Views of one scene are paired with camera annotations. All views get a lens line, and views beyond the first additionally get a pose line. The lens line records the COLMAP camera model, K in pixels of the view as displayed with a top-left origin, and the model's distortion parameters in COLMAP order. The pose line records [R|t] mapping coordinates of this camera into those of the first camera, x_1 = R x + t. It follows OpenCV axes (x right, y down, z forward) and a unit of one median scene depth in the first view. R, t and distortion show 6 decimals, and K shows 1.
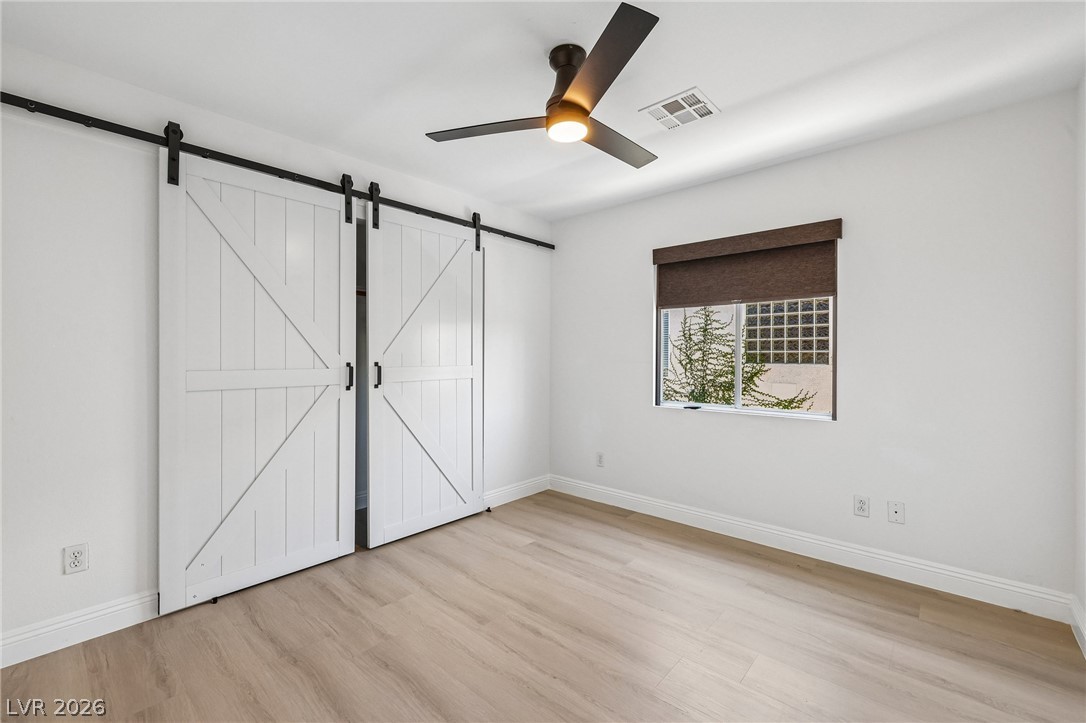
lens RADIAL K [[462.8, 0, 539.5], [0, 462.8, 358.2], [0, 0, 1]] dist [-0.002982, 0.001085]
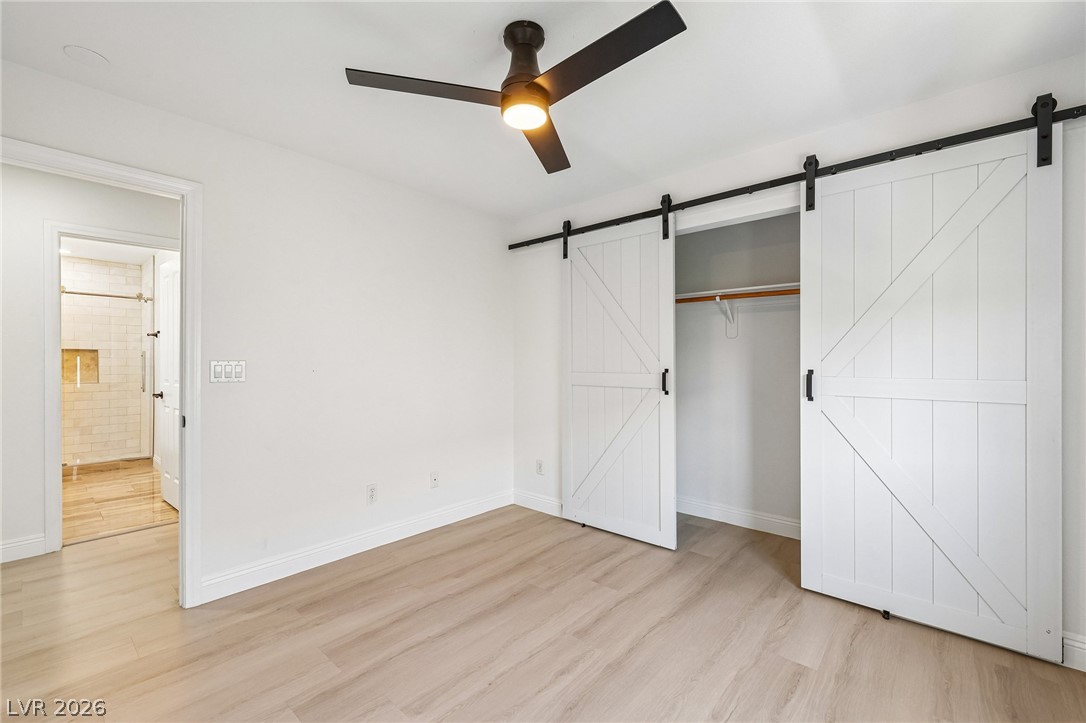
lens RADIAL K [[462.8, 0, 538.7], [0, 462.8, 359.1], [0, 0, 1]] dist [-0.002982, 0.001085]
pose [[-0.004925, -0.008149, -0.999955, 0.778177], [-0.011587, 0.999900, -0.008091, -0.000595], [0.999921, 0.011547, -0.005019, 0.832327]]
